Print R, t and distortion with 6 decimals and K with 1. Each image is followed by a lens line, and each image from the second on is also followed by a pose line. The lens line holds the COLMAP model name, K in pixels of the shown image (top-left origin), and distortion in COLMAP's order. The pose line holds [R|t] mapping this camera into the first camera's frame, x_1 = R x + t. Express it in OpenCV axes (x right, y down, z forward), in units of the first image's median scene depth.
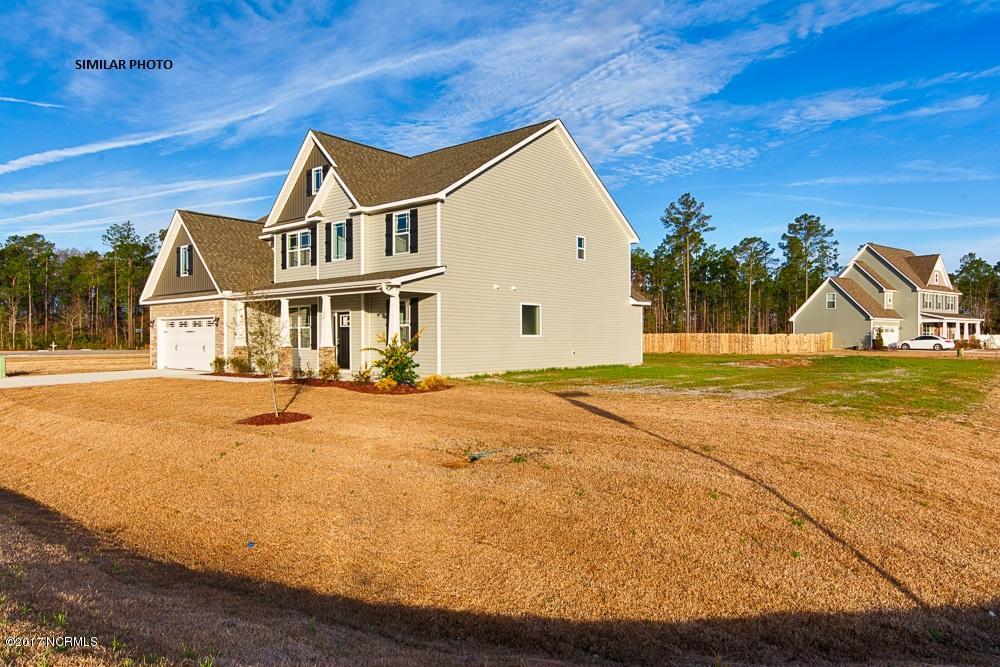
lens RADIAL K [[736.2, 0, 500.0], [0, 736.2, 333.5], [0, 0, 1]] dist [0.006267, 0.005380]
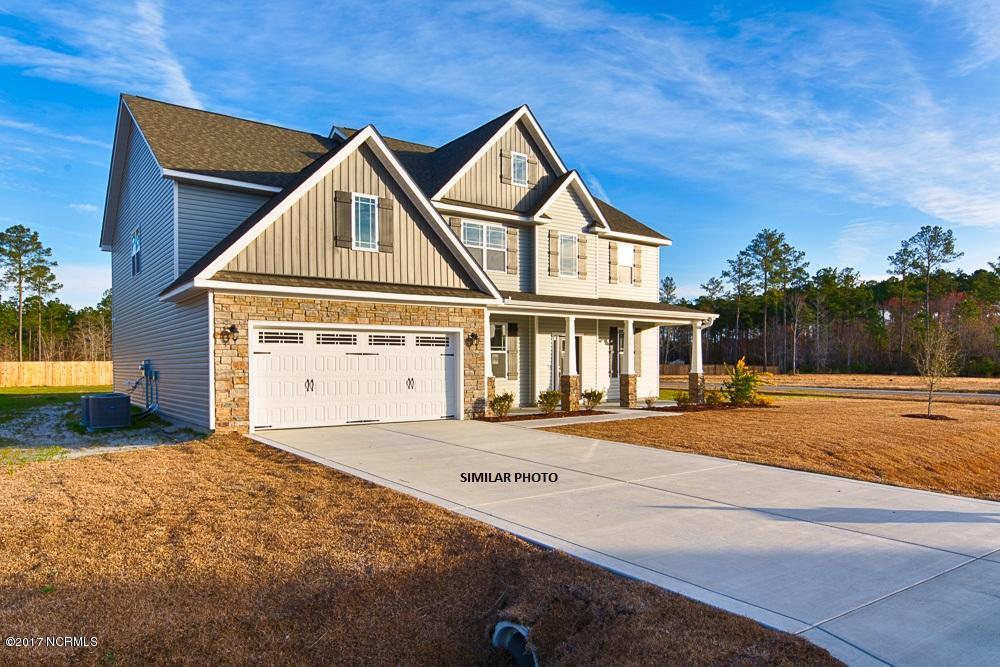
lens RADIAL K [[640.8, 0, 501.0], [0, 640.8, 370.2], [0, 0, 1]] dist [-0.002057, -0.000679]
pose [[0.197715, -0.006793, 0.980236, -0.967326], [-0.002579, 0.999969, 0.007450, 0.006518], [-0.980256, -0.004001, 0.197691, 0.905495]]
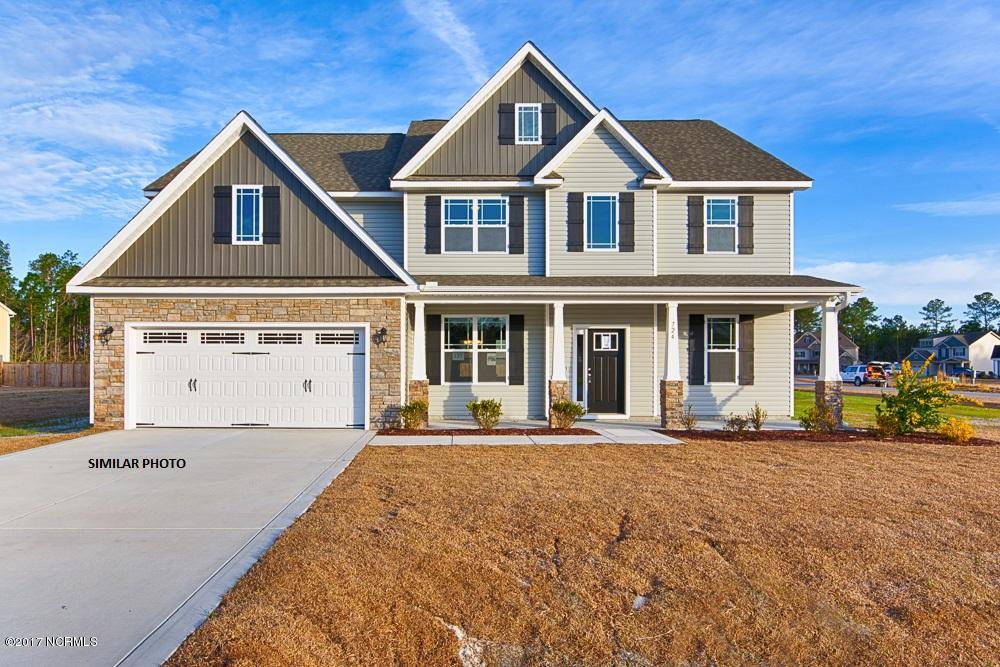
lens RADIAL K [[644.0, 0, 472.7], [0, 644.0, 361.6], [0, 0, 1]] dist [-0.000976, 0.000331]
pose [[0.733778, 0.010007, 0.679316, -0.686422], [-0.007749, 0.999950, -0.006360, 0.005710], [-0.679345, -0.000597, 0.733818, 0.634796]]
